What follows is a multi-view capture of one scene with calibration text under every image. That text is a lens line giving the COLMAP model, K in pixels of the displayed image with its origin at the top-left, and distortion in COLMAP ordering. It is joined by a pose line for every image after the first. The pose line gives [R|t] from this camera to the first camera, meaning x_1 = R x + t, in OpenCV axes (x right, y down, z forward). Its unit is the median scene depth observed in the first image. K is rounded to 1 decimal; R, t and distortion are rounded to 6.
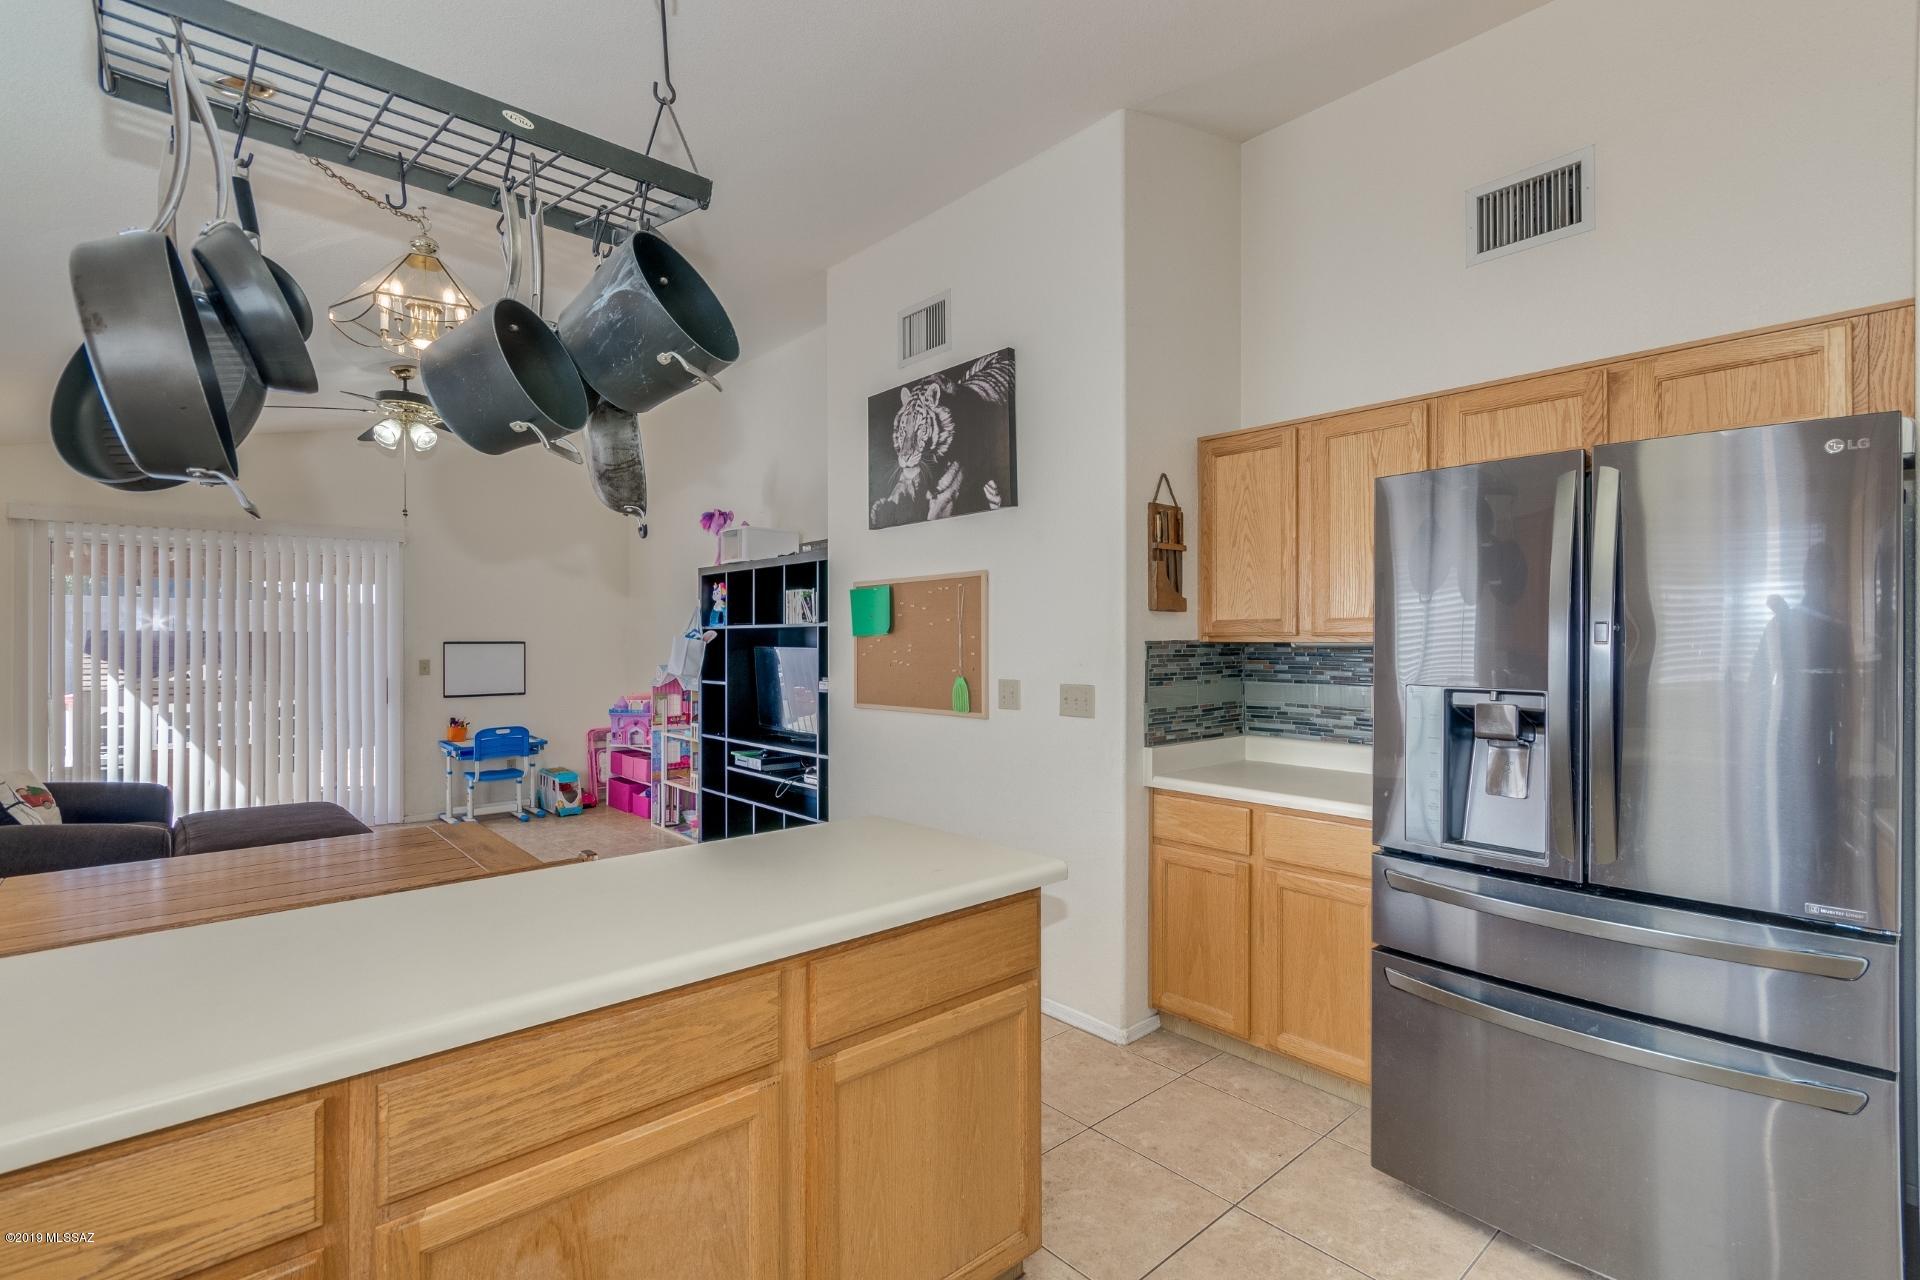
lens RADIAL K [[894.1, 0, 980.5], [0, 894.1, 638.0], [0, 0, 1]] dist [0.003752, 0.001435]
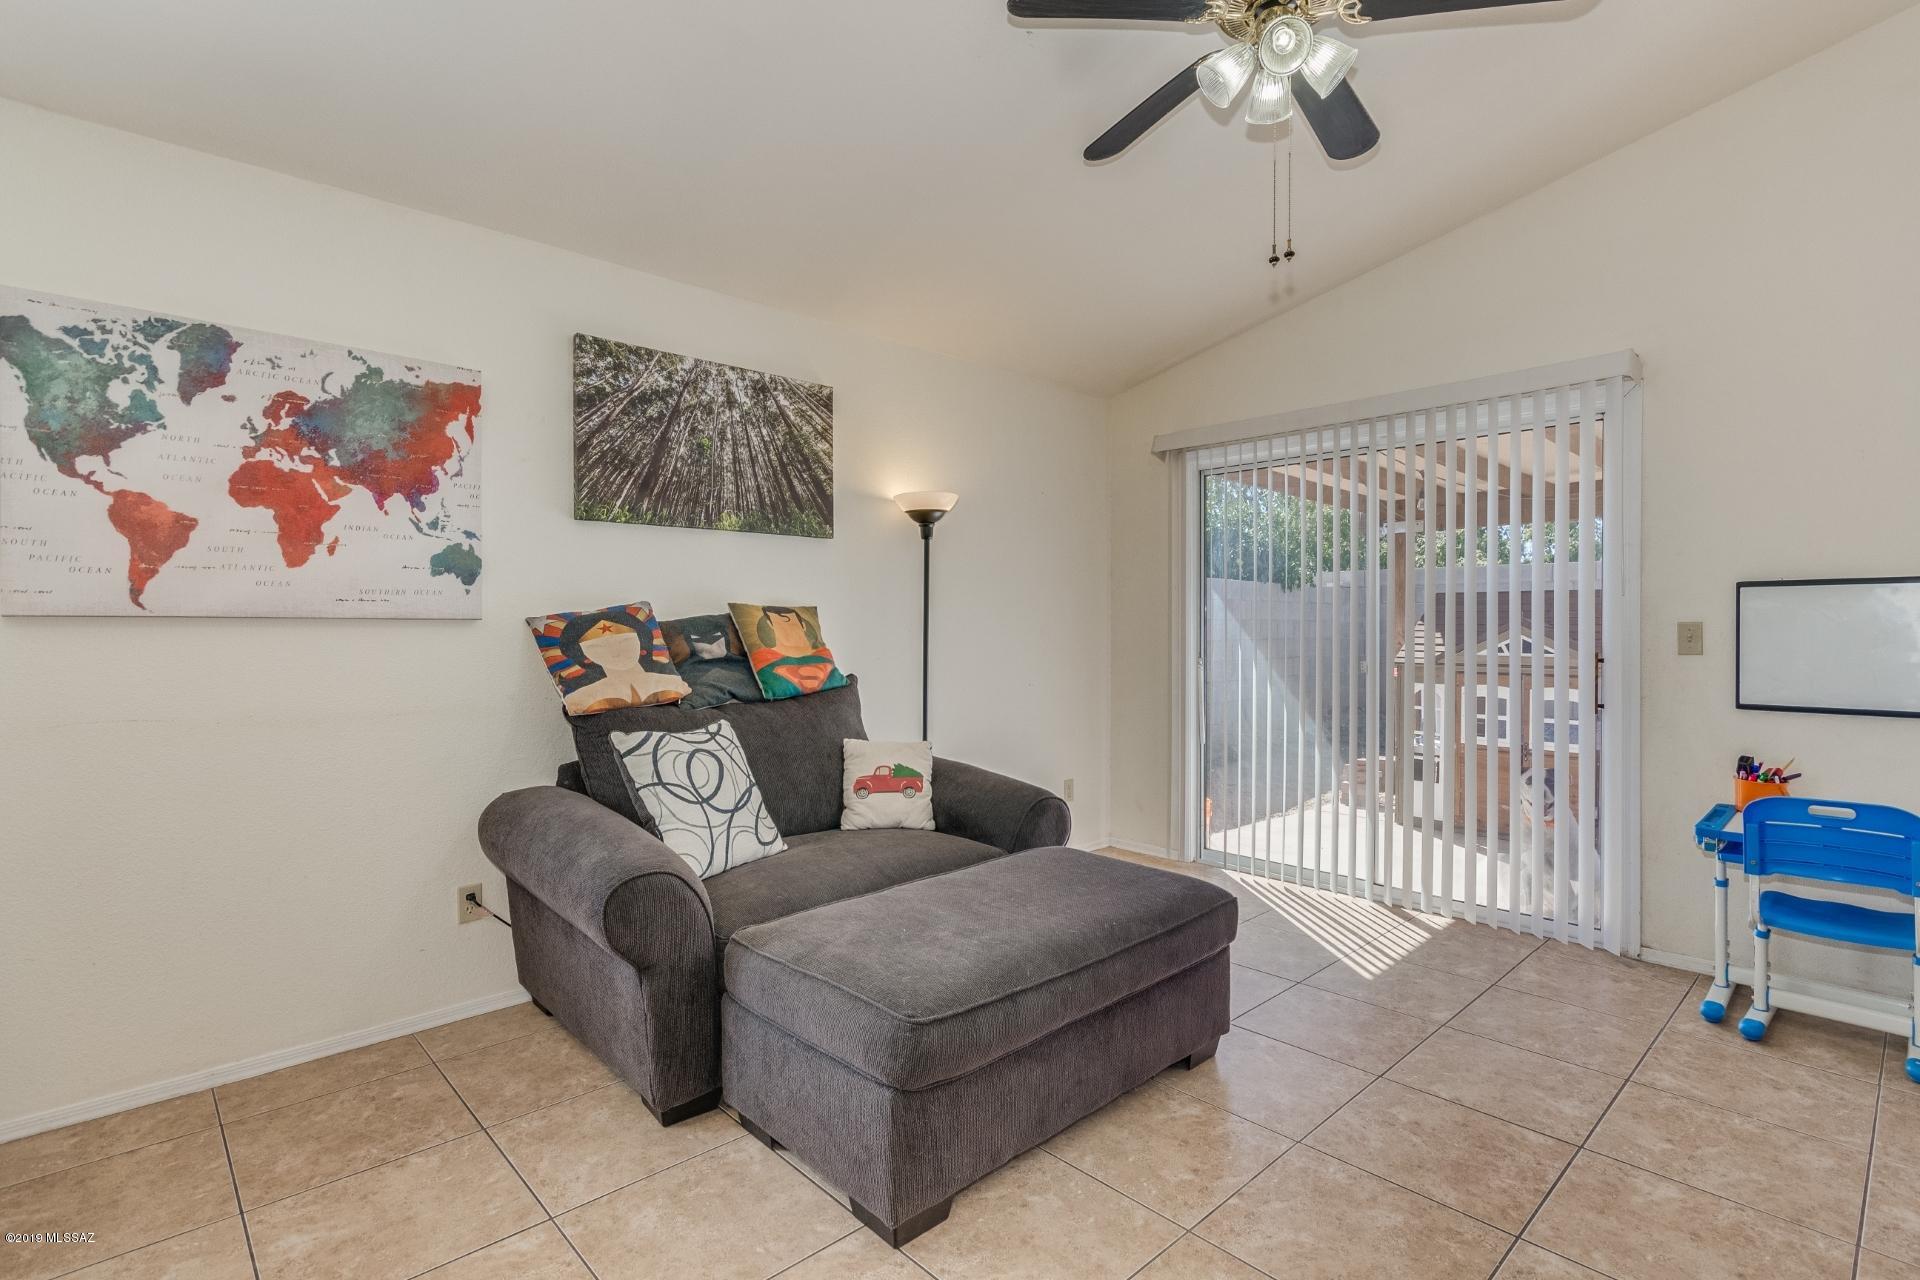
lens RADIAL K [[894.1, 0, 963.8], [0, 894.1, 629.1], [0, 0, 1]] dist [0.003752, 0.001435]
pose [[0.002746, 0.003888, -0.999989, -0.281427], [0.001004, 0.999992, 0.003891, 0.045872], [0.999996, -0.001015, 0.002743, 1.101545]]
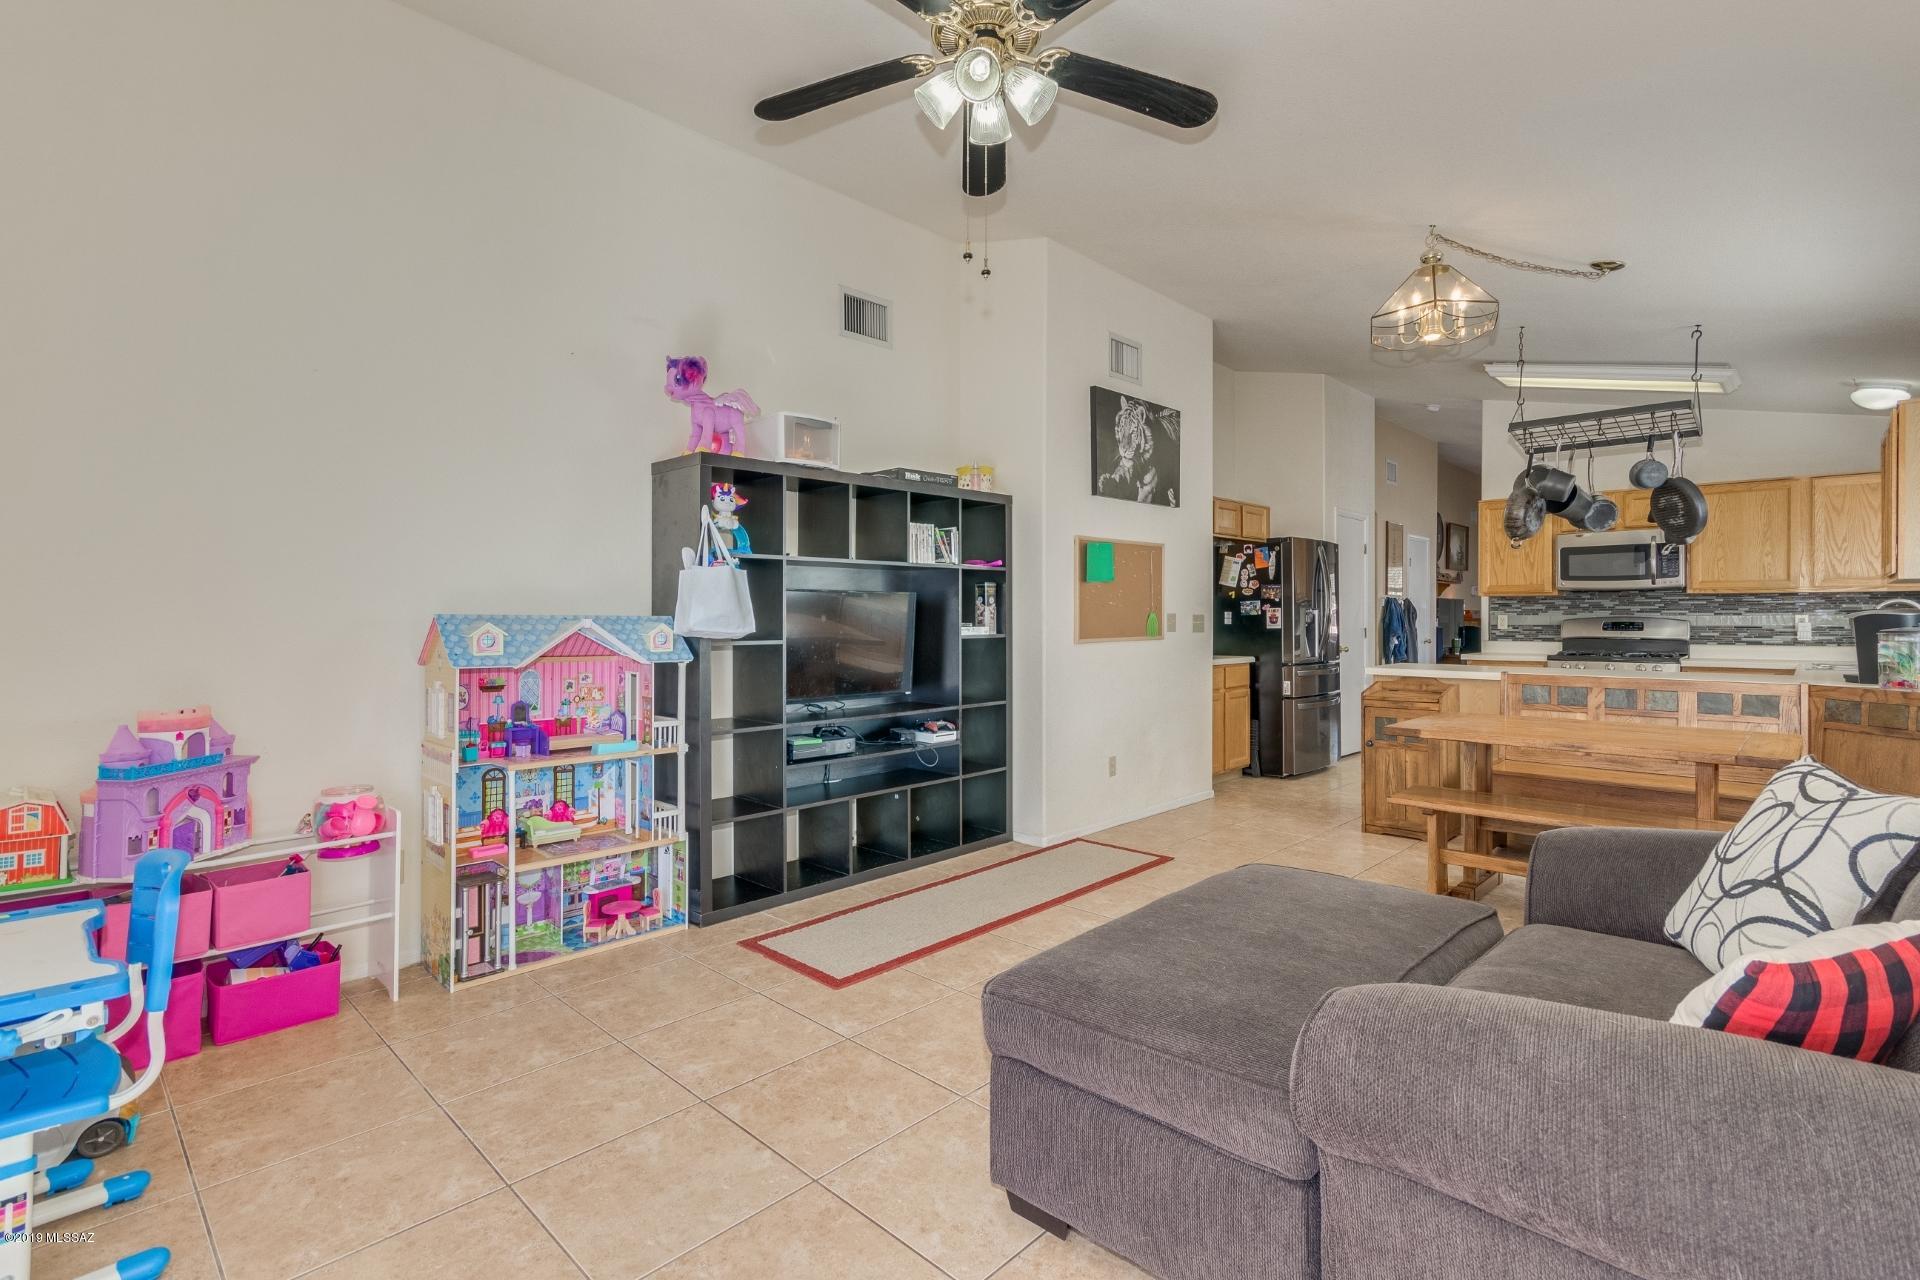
lens RADIAL K [[894.1, 0, 968.6], [0, 894.1, 620.7], [0, 0, 1]] dist [0.003752, 0.001435]
pose [[-0.068141, -0.004176, 0.997667, -1.421519], [0.000120, 0.999991, 0.004194, 0.047656], [-0.997676, 0.000405, -0.068140, 1.346453]]
